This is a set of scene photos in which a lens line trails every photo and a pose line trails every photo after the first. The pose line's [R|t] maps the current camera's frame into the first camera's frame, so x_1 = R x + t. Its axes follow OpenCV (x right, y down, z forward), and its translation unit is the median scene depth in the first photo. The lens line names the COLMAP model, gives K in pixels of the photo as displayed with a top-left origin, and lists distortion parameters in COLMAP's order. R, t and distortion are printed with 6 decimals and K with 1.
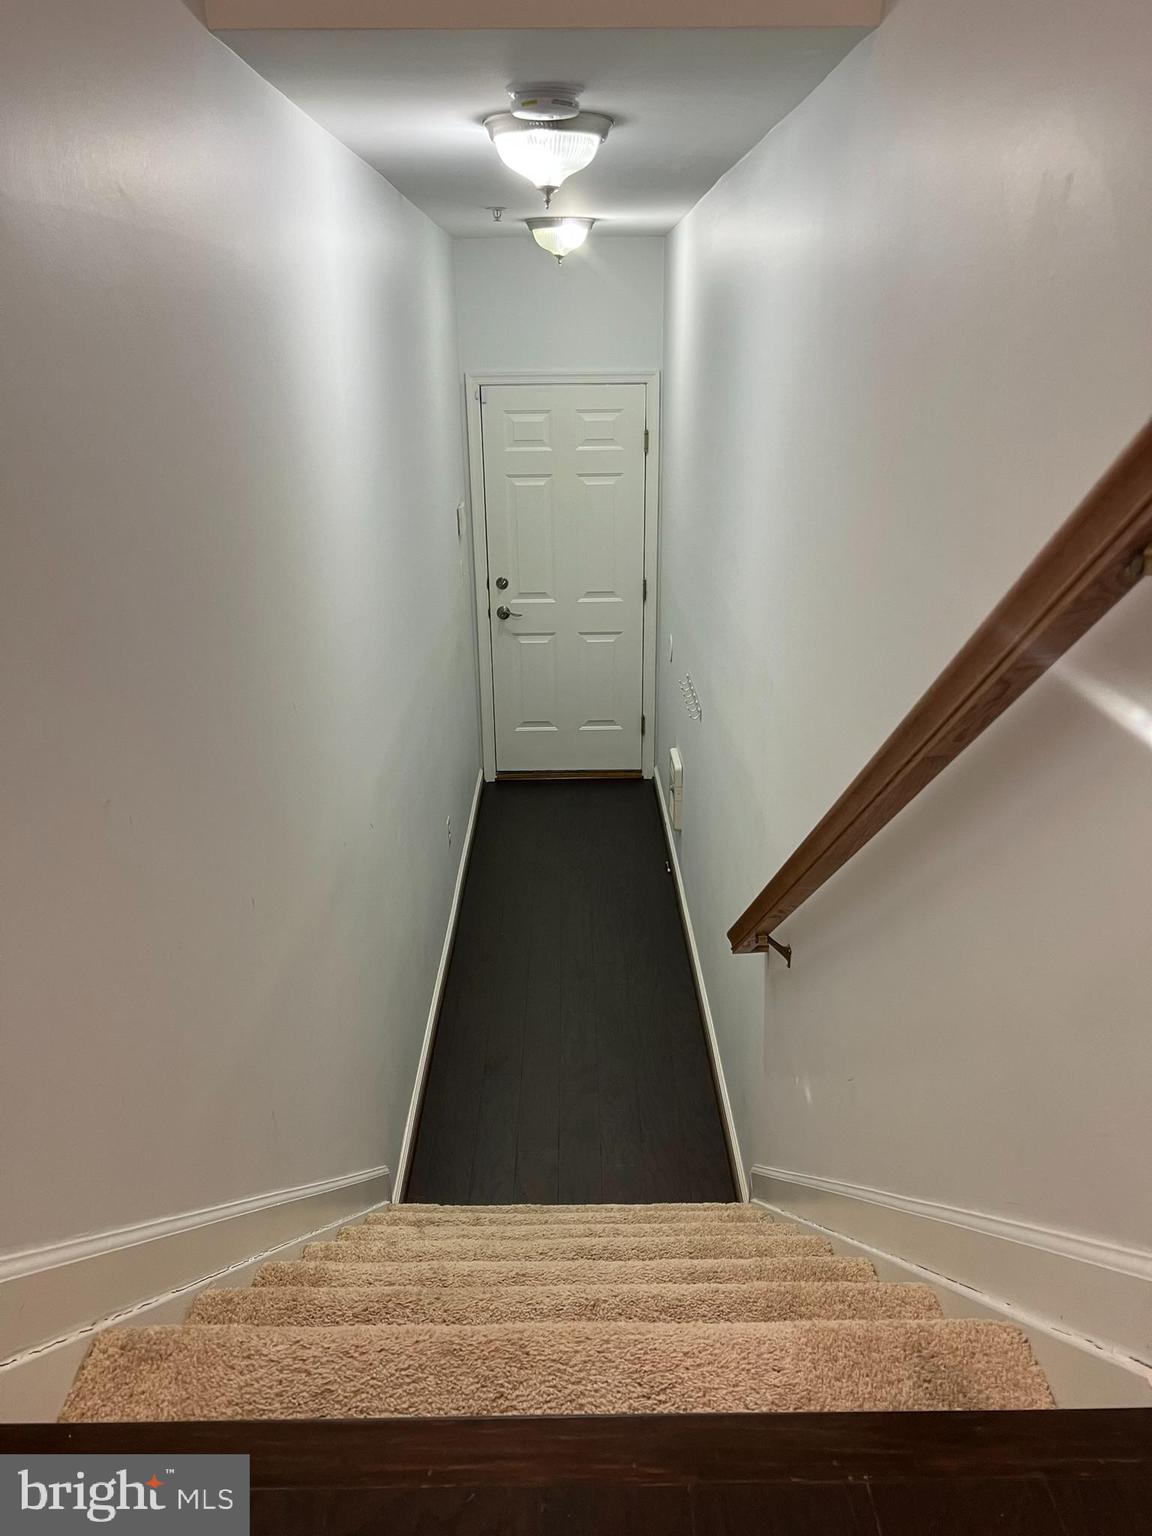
lens RADIAL K [[1182.4, 0, 576.4], [0, 1182.4, 770.8], [0, 0, 1]] dist [0.036318, -0.023542]
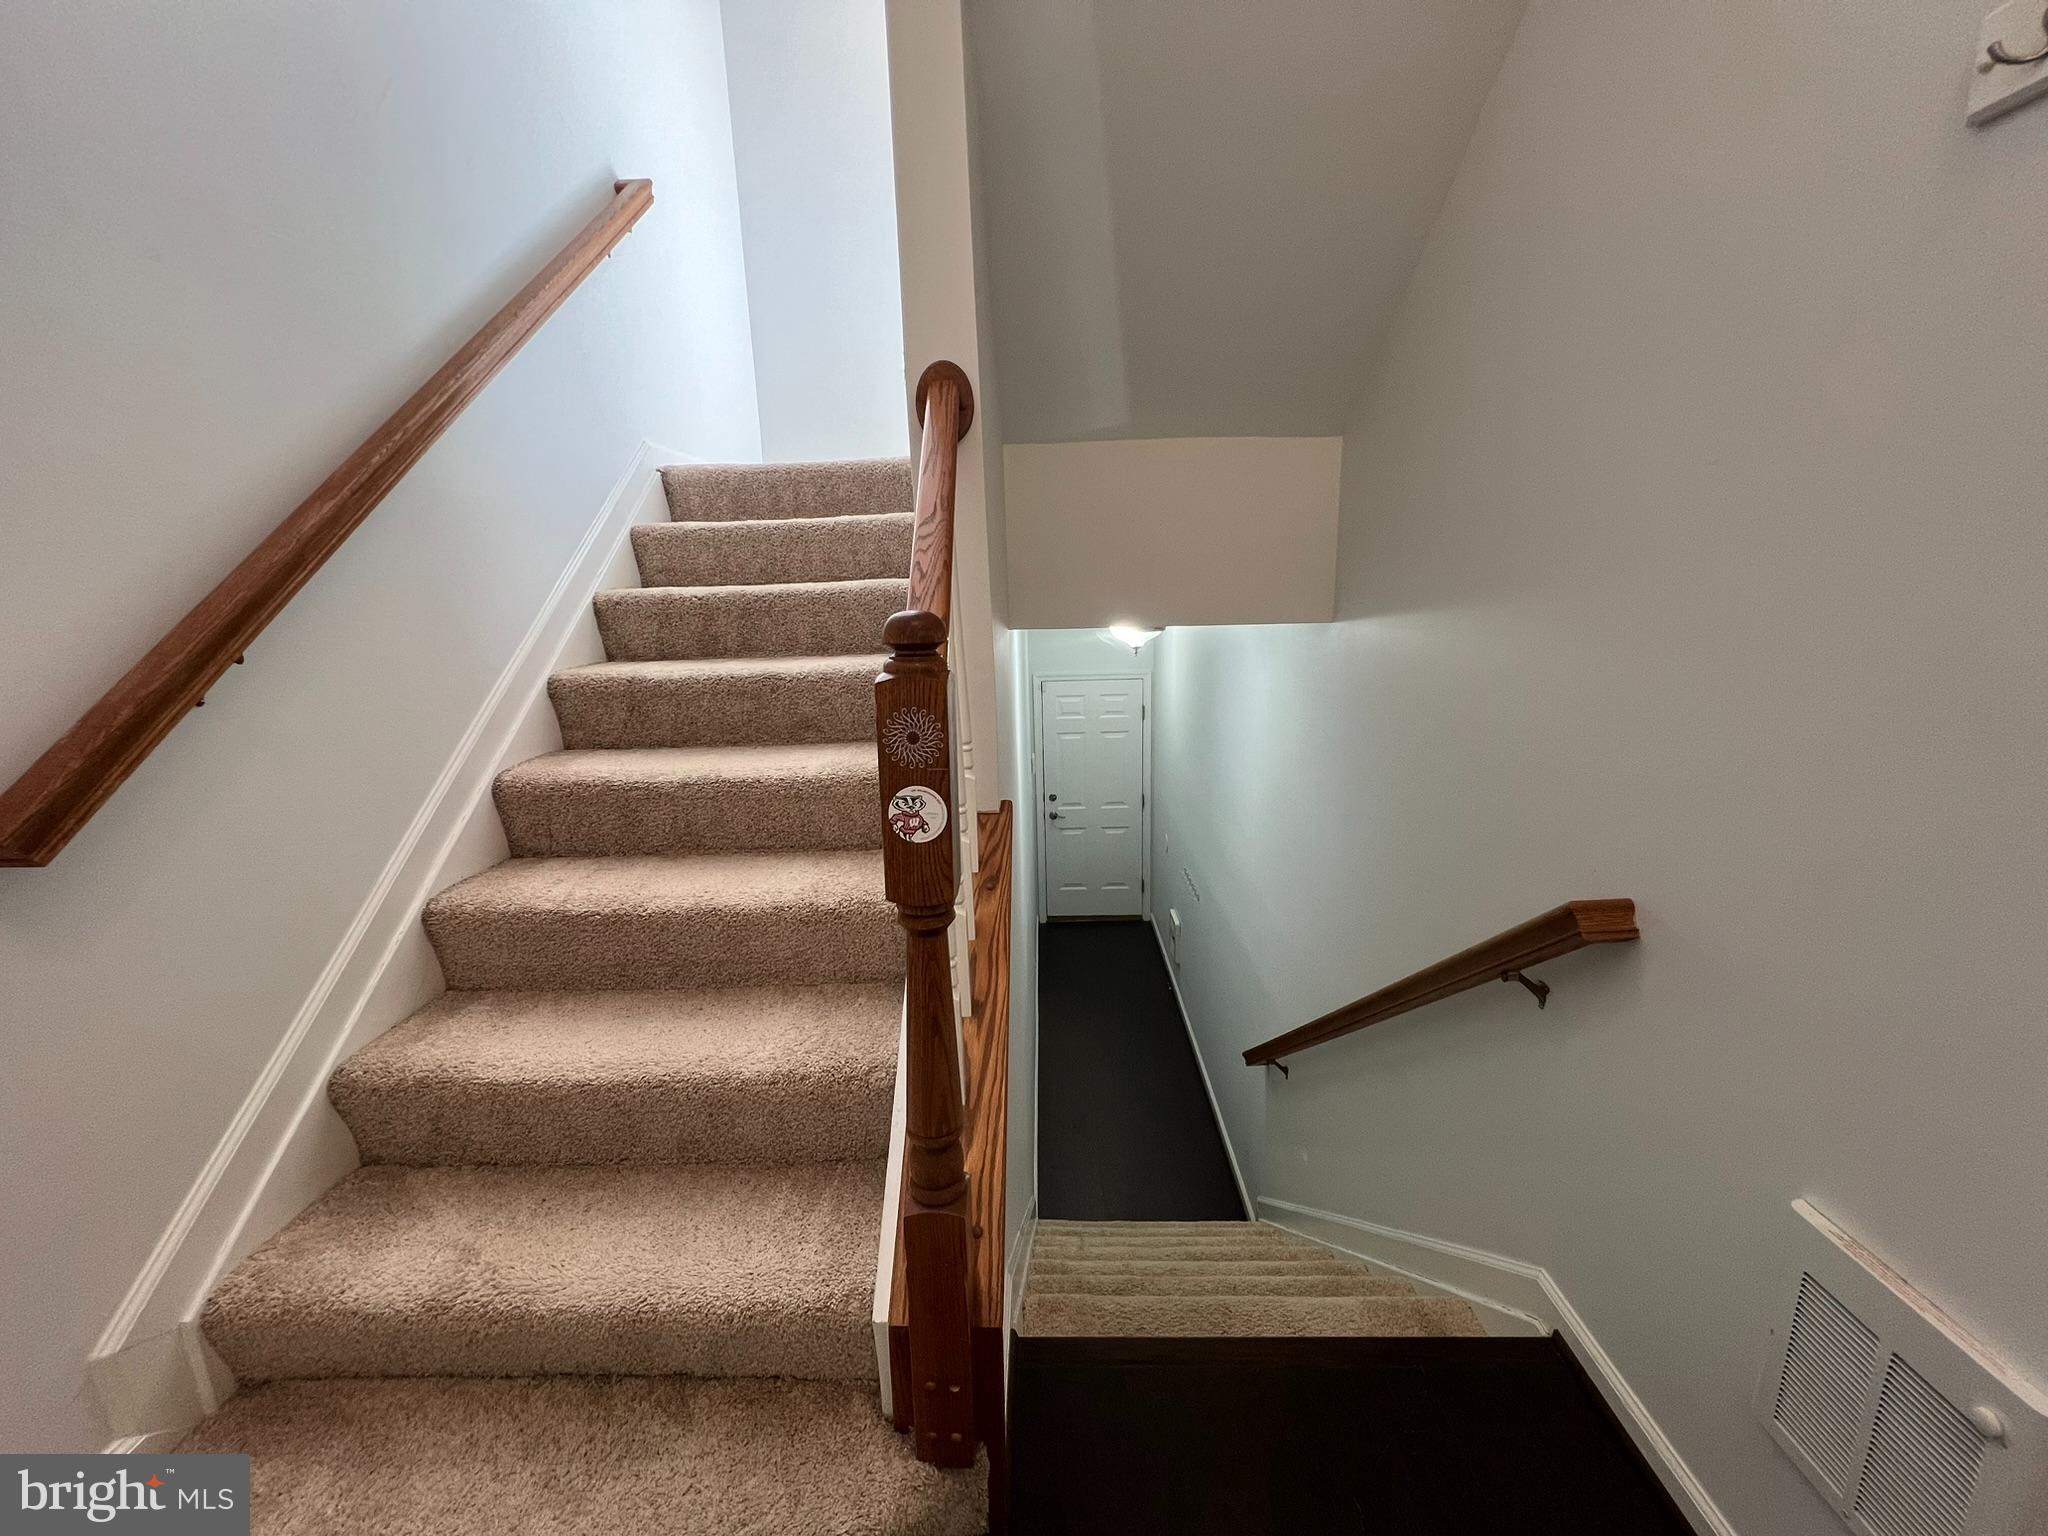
lens RADIAL K [[819.6, 0, 1025.9], [0, 819.6, 761.6], [0, 0, 1]] dist [0.000503, 0.000042]
pose [[0.999123, -0.011471, -0.040270, -0.111171], [0.005334, 0.988774, -0.149322, -0.087068], [0.041531, 0.148976, 0.987968, -0.199992]]
